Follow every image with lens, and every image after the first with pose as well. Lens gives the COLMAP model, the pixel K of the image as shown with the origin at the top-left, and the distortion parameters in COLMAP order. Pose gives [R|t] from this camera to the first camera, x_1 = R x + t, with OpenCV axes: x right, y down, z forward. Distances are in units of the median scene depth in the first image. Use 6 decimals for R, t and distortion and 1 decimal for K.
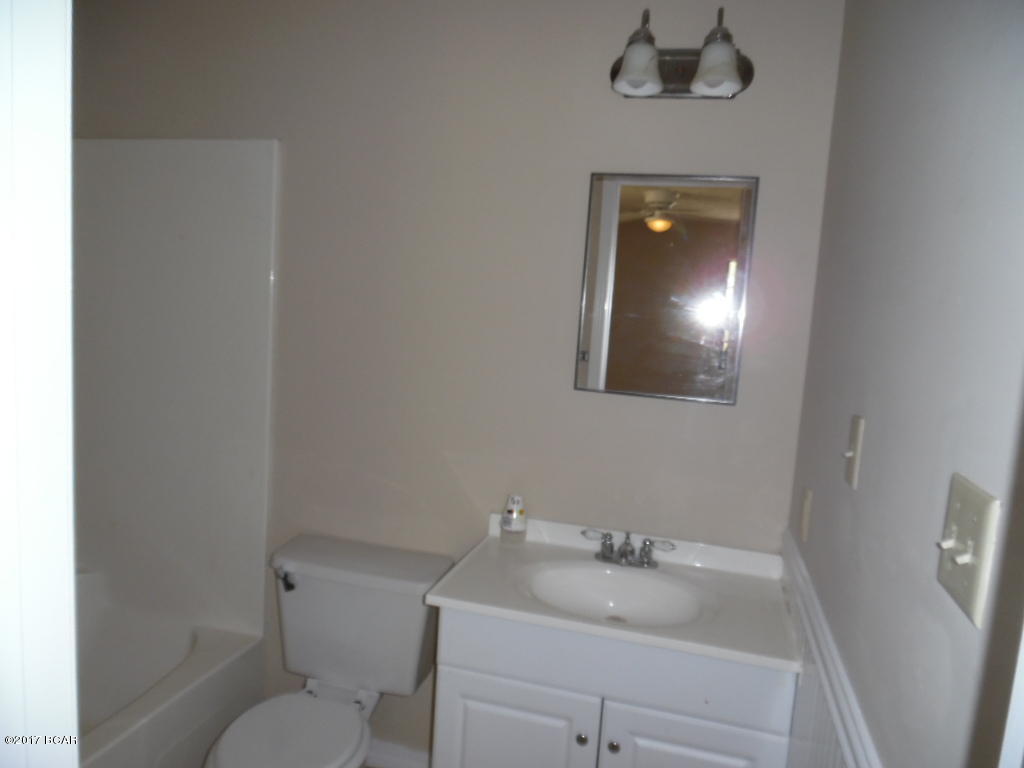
lens RADIAL K [[712.5, 0, 512.0], [0, 712.5, 384.0], [0, 0, 1]] dist [-0.041355, -0.001433]
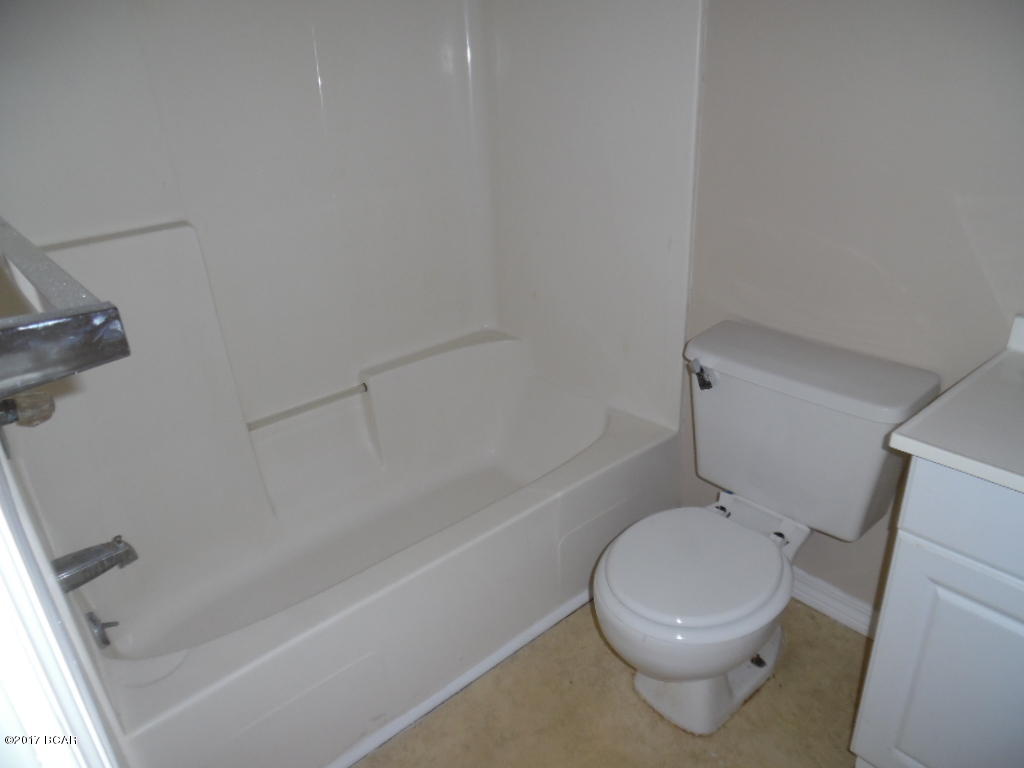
lens RADIAL K [[714.8, 0, 512.0], [0, 714.8, 384.0], [0, 0, 1]] dist [0.081181, -0.126298]
pose [[0.817701, 0.136044, -0.559337, -0.029776], [0.040732, 0.955562, 0.291962, 0.031953], [0.574201, -0.261521, 0.775822, 0.221157]]
